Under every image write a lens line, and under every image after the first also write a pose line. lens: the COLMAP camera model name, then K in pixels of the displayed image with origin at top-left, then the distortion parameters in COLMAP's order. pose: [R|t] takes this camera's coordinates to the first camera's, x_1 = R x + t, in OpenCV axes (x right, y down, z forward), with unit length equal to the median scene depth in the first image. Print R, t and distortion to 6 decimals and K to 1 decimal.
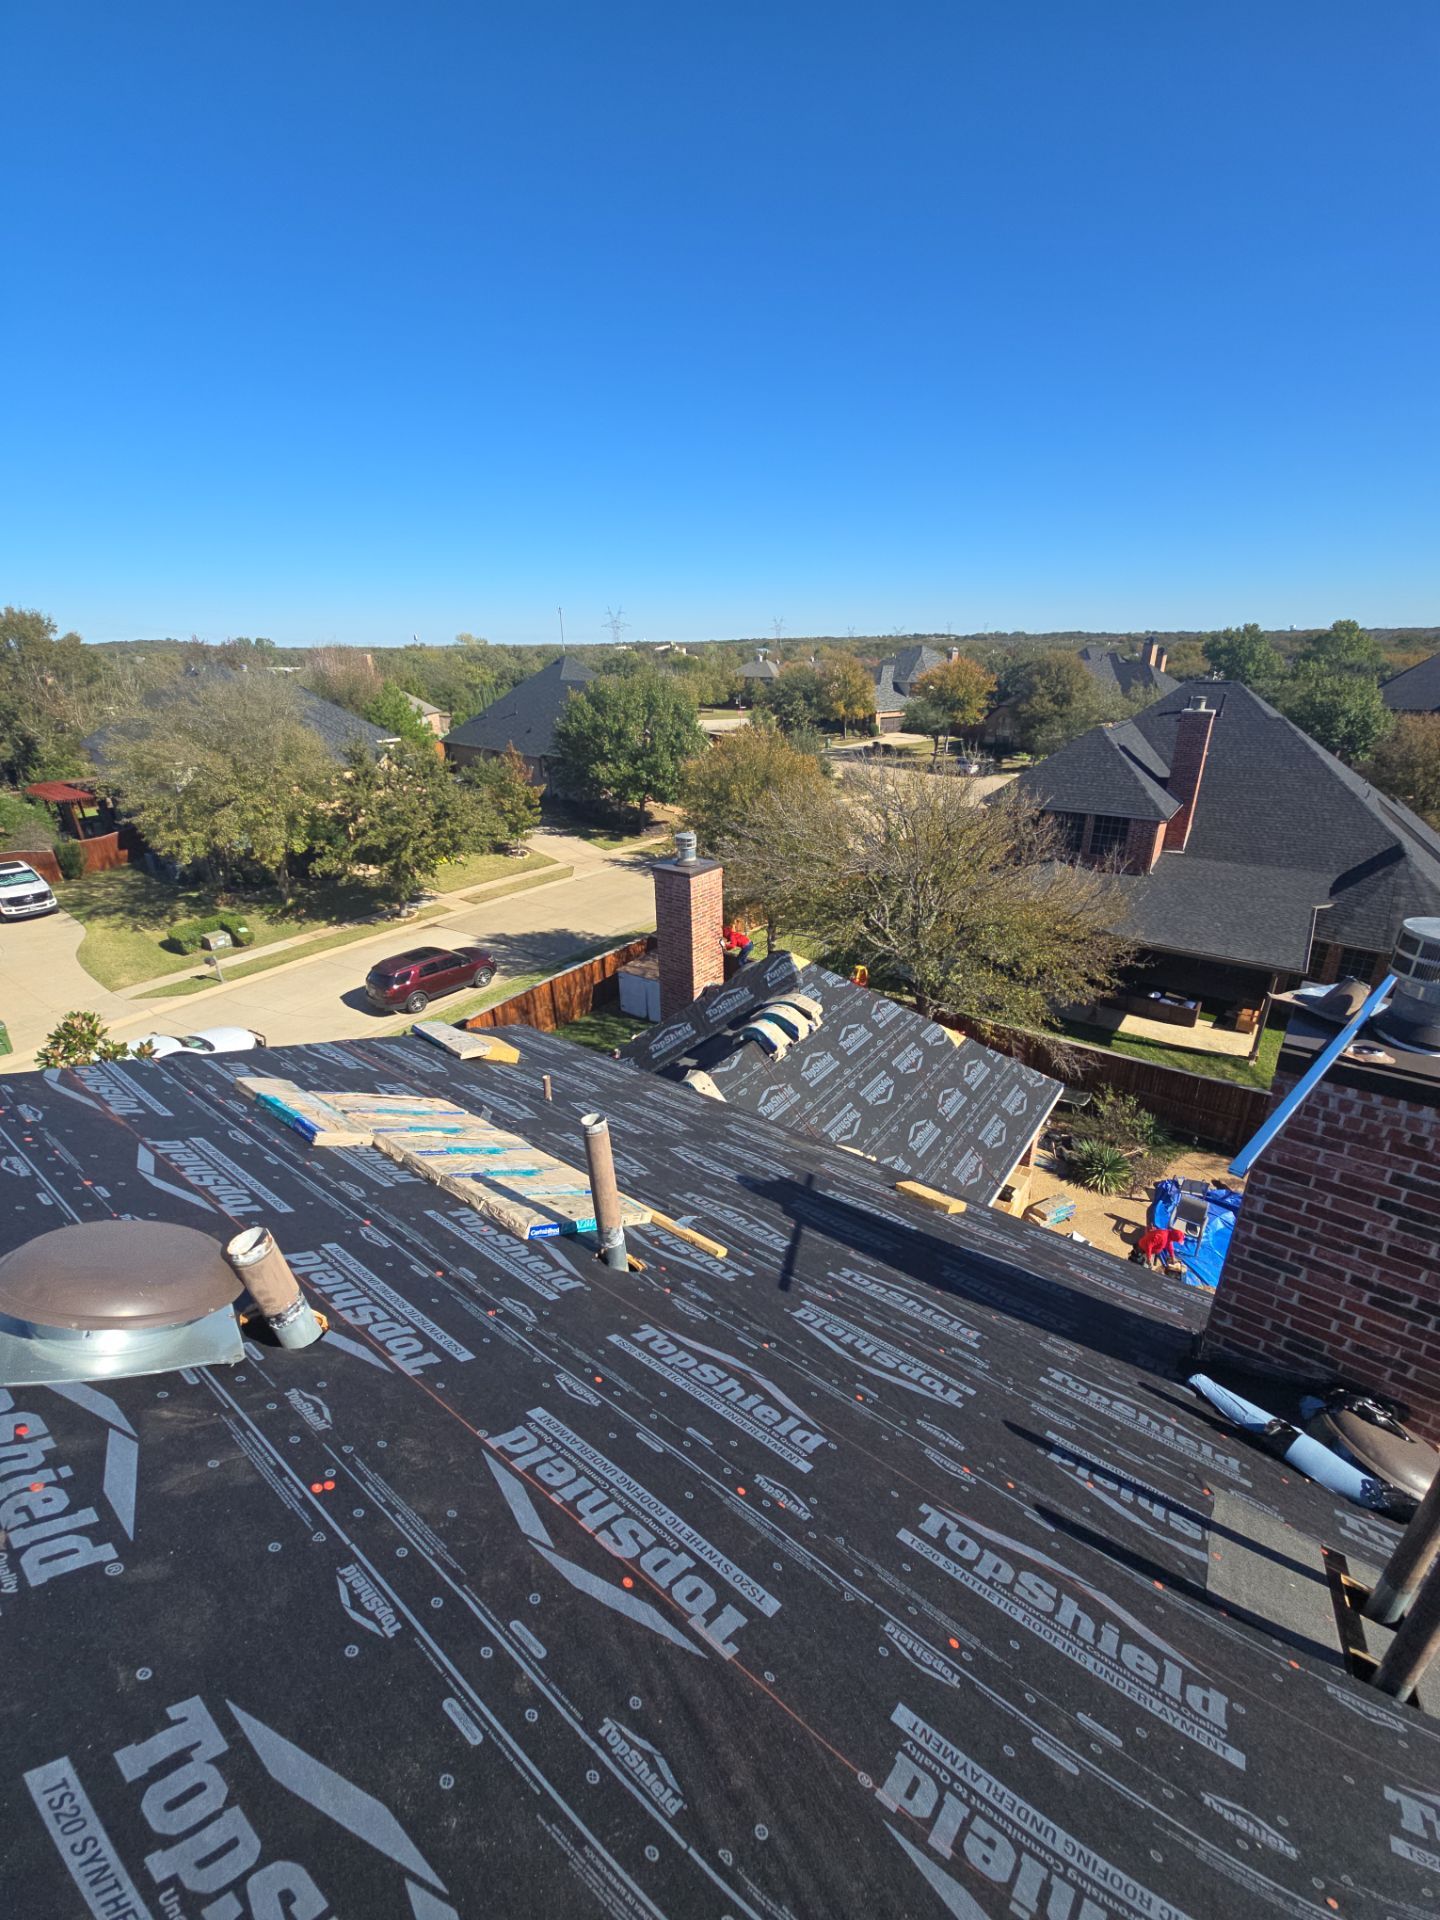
lens RADIAL K [[775.2, 0, 720.0], [0, 775.2, 960.0], [0, 0, 1]] dist [0.001129, -0.000165]
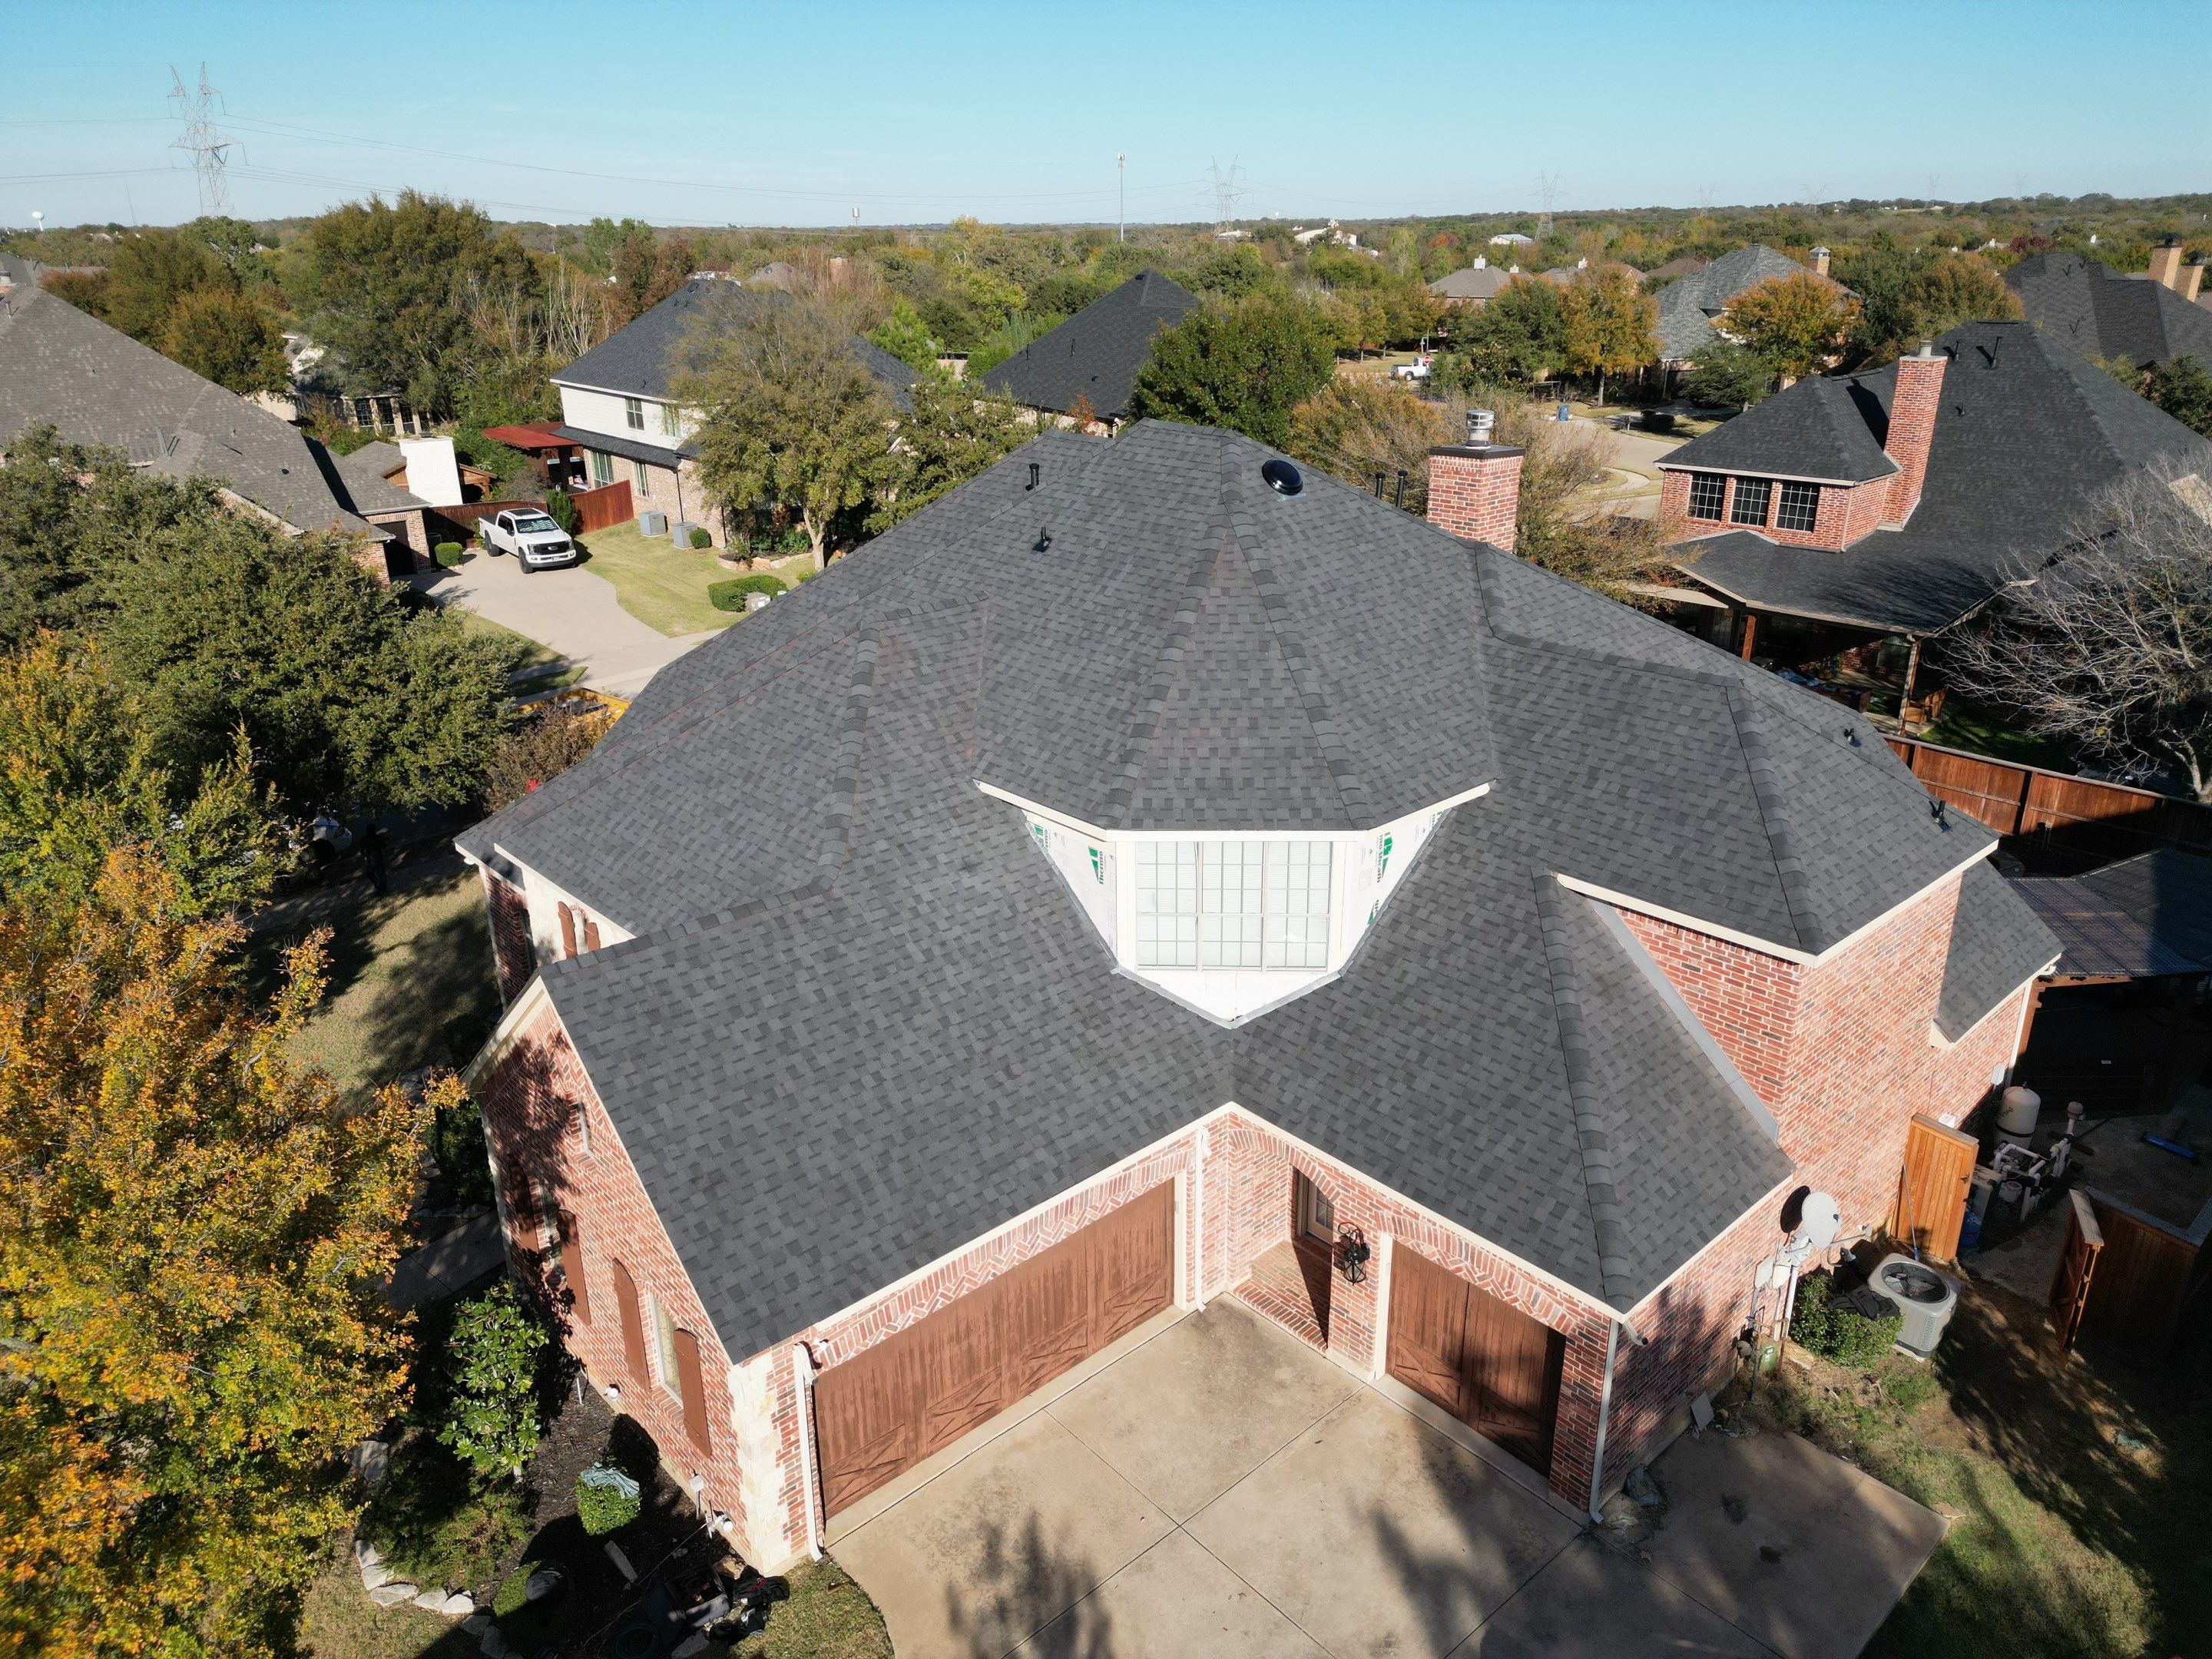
lens RADIAL K [[1570.3, 0, 1106.1], [0, 1570.3, 792.6], [0, 0, 1]] dist [0.032134, -0.007933]
pose [[0.981451, 0.068992, -0.178869, 0.027030], [-0.075774, 0.996632, -0.031358, 0.070177], [0.176103, 0.044330, 0.983373, -0.220478]]
